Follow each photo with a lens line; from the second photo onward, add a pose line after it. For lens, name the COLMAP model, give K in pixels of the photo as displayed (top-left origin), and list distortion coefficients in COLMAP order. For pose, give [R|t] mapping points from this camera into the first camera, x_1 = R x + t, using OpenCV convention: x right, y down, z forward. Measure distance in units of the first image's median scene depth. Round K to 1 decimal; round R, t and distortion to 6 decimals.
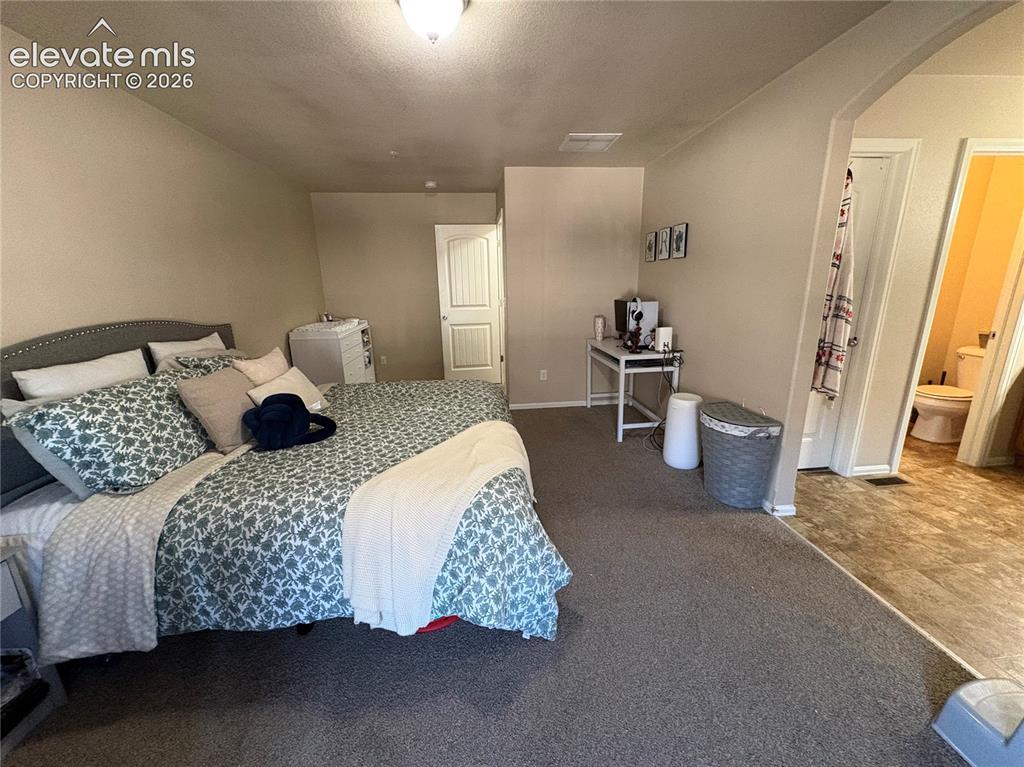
lens RADIAL K [[406.6, 0, 512.1], [0, 406.6, 382.3], [0, 0, 1]] dist [-0.000333, 0.000479]
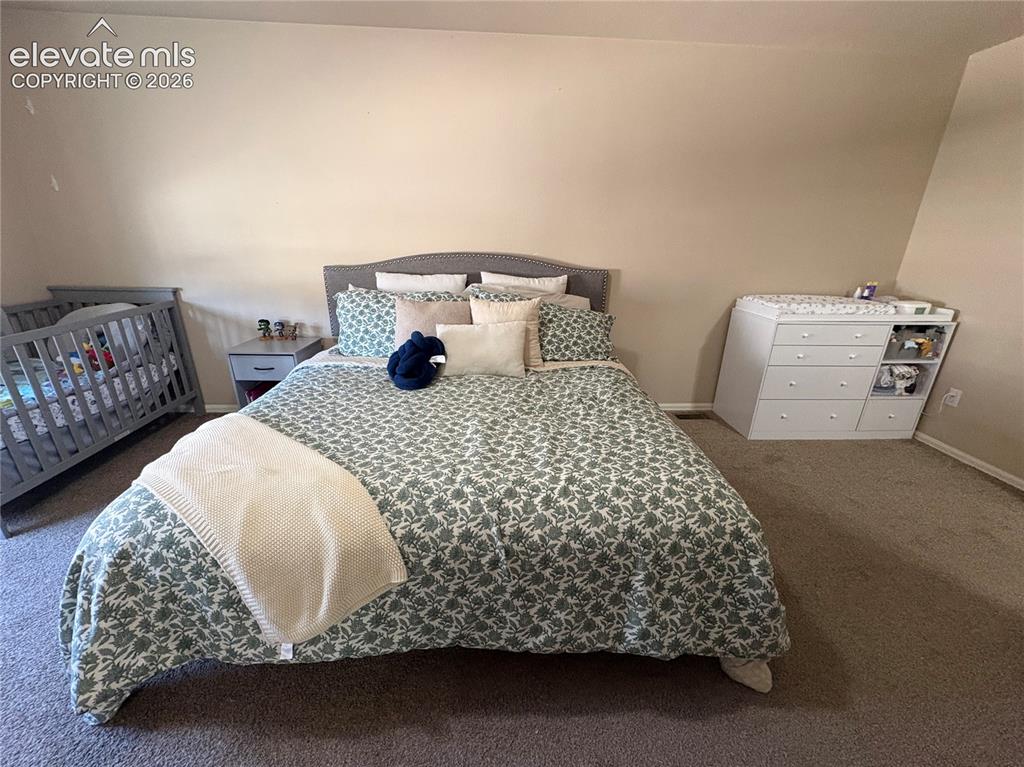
lens RADIAL K [[406.6, 0, 513.5], [0, 406.6, 382.9], [0, 0, 1]] dist [-0.000333, 0.000479]
pose [[-0.040607, 0.361608, -0.931446, 0.467709], [-0.261021, 0.896004, 0.359228, -0.322370], [0.964479, 0.257714, 0.058004, 1.353999]]
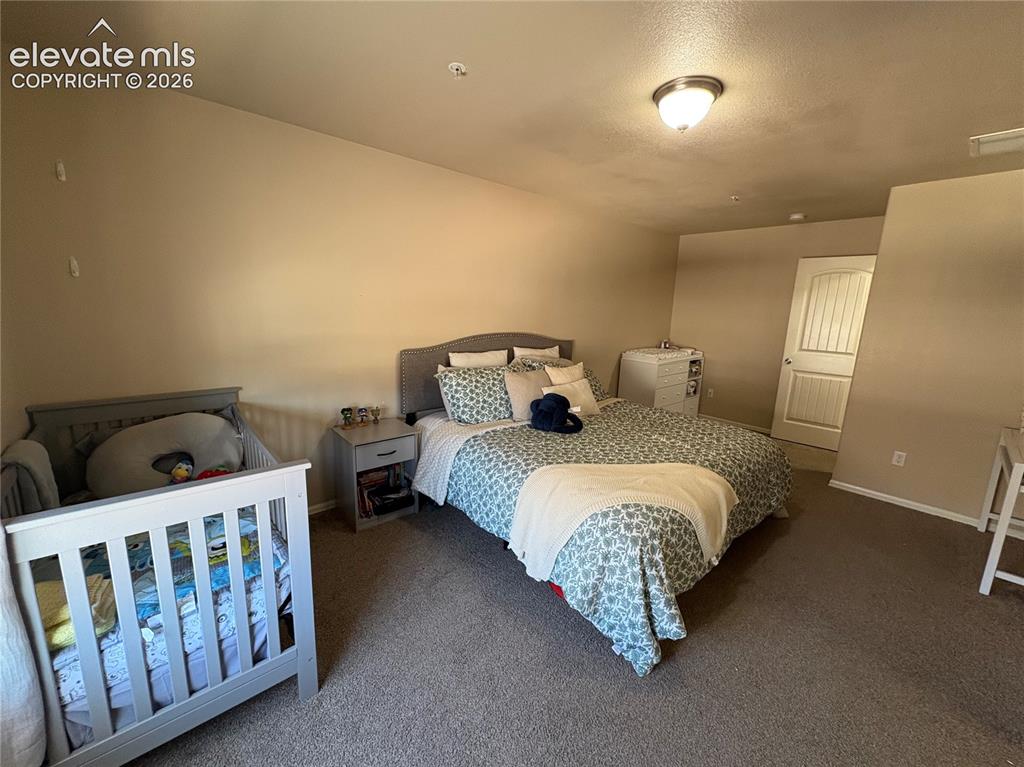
lens RADIAL K [[406.6, 0, 512.6], [0, 406.6, 383.8], [0, 0, 1]] dist [-0.000333, 0.000479]
pose [[0.597226, 0.196998, -0.777504, 0.497824], [-0.239827, 0.968880, 0.061269, -0.064130], [0.765378, 0.149875, 0.625886, -0.009628]]
